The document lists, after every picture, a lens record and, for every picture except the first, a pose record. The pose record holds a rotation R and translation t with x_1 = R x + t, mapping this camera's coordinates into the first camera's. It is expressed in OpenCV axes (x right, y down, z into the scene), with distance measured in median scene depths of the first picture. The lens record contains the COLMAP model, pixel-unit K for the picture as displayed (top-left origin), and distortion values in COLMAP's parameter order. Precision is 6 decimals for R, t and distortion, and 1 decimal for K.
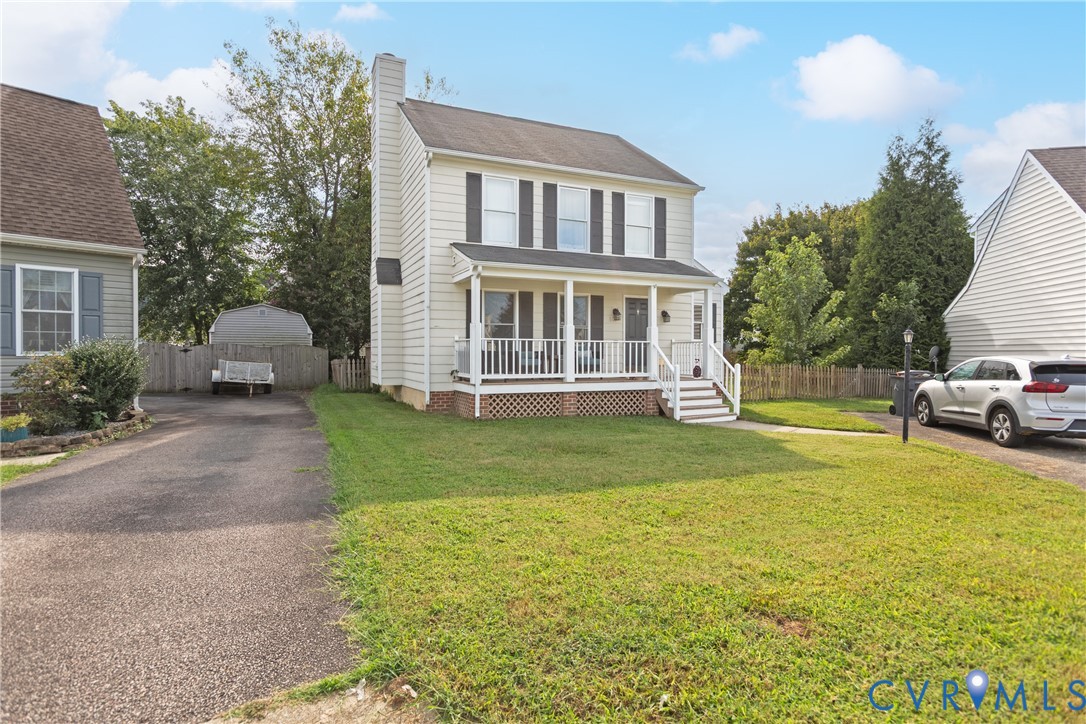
lens RADIAL K [[593.8, 0, 543.7], [0, 593.8, 361.4], [0, 0, 1]] dist [0.001250, 0.000709]
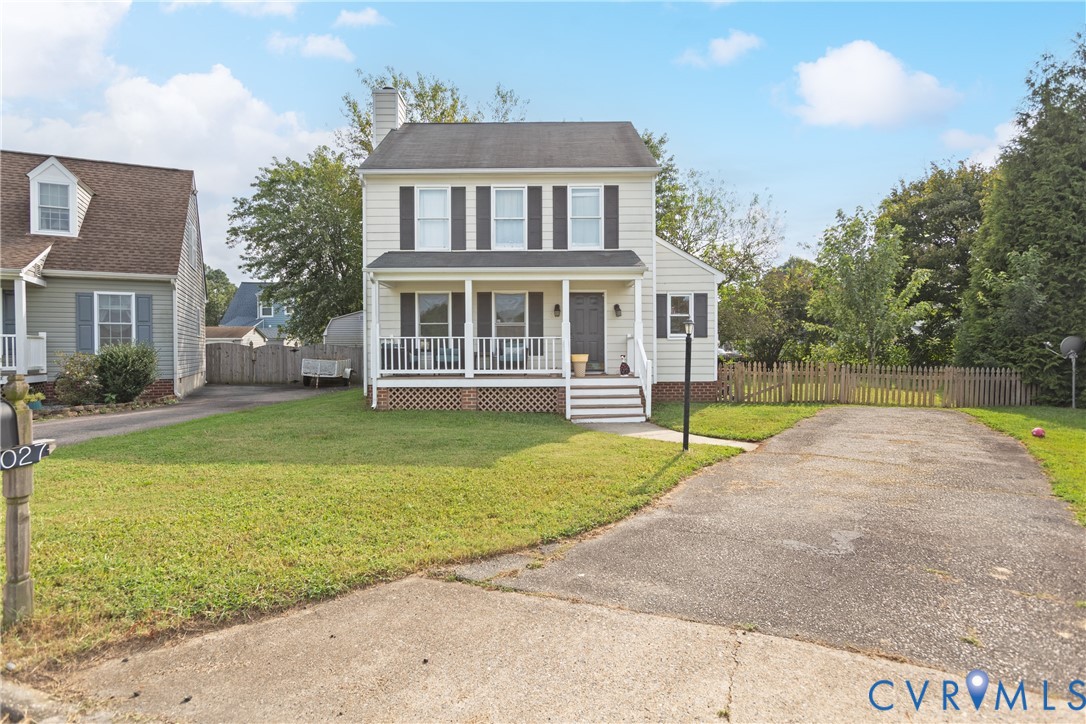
lens RADIAL K [[593.8, 0, 544.0], [0, 593.8, 363.0], [0, 0, 1]] dist [0.001250, 0.000709]
pose [[0.906432, 0.001399, -0.422350, 0.581076], [-0.000207, 0.999996, 0.002869, 0.005877], [0.422353, -0.002513, 0.906428, 0.111313]]
